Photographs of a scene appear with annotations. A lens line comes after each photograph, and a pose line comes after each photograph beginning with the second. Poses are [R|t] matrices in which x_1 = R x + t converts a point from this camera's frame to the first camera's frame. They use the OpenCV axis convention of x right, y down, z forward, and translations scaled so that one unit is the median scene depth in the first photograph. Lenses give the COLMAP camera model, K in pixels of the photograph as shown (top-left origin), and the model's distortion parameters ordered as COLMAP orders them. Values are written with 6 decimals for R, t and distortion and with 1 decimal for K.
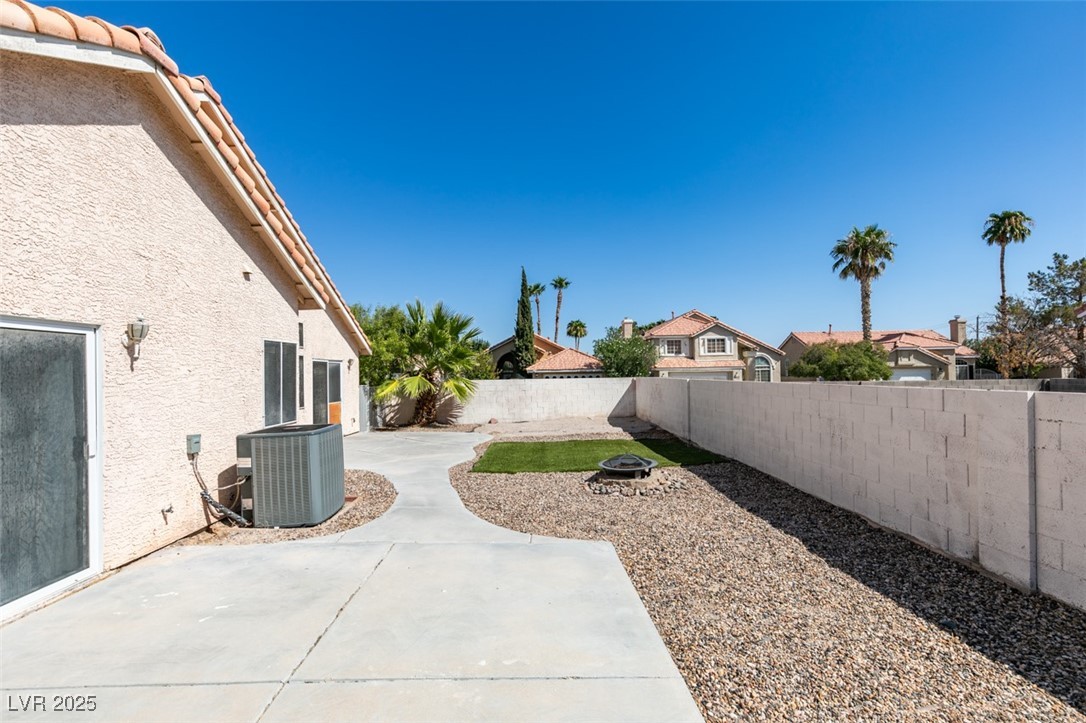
lens RADIAL K [[481.3, 0, 542.1], [0, 481.3, 365.3], [0, 0, 1]] dist [0.003522, -0.000641]
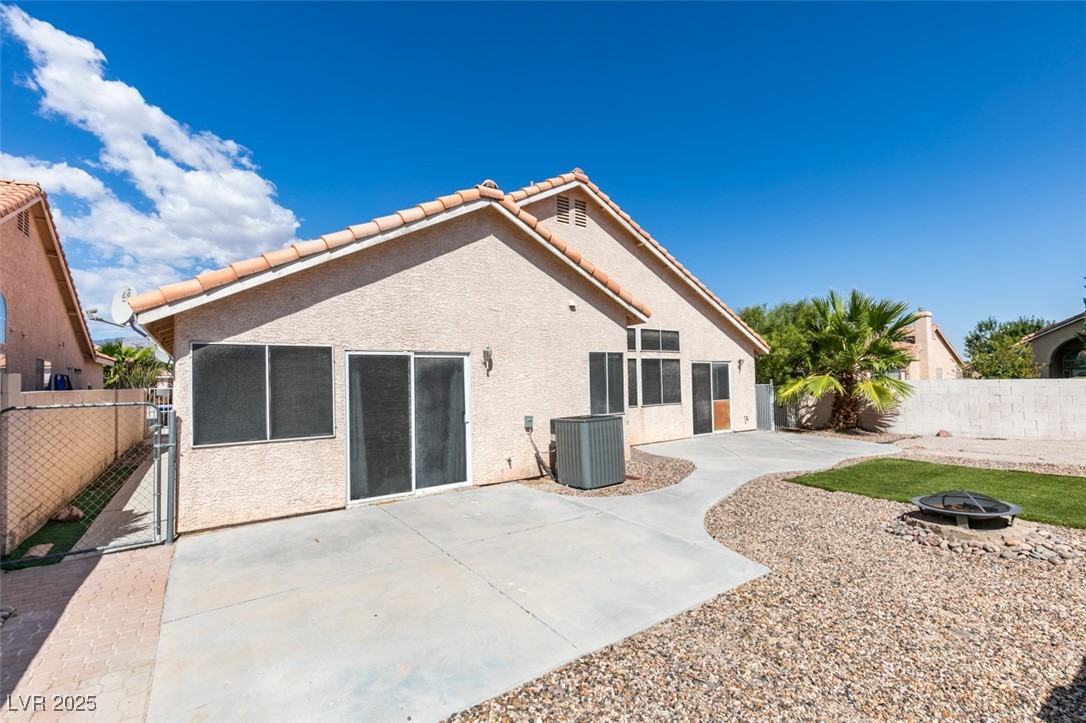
lens RADIAL K [[481.3, 0, 540.2], [0, 481.3, 365.7], [0, 0, 1]] dist [0.003522, -0.000641]
pose [[0.559718, -0.016583, -0.828517, 0.446319], [0.023709, 0.999711, -0.003993, -0.010610], [0.828344, -0.017408, 0.559949, 0.108358]]
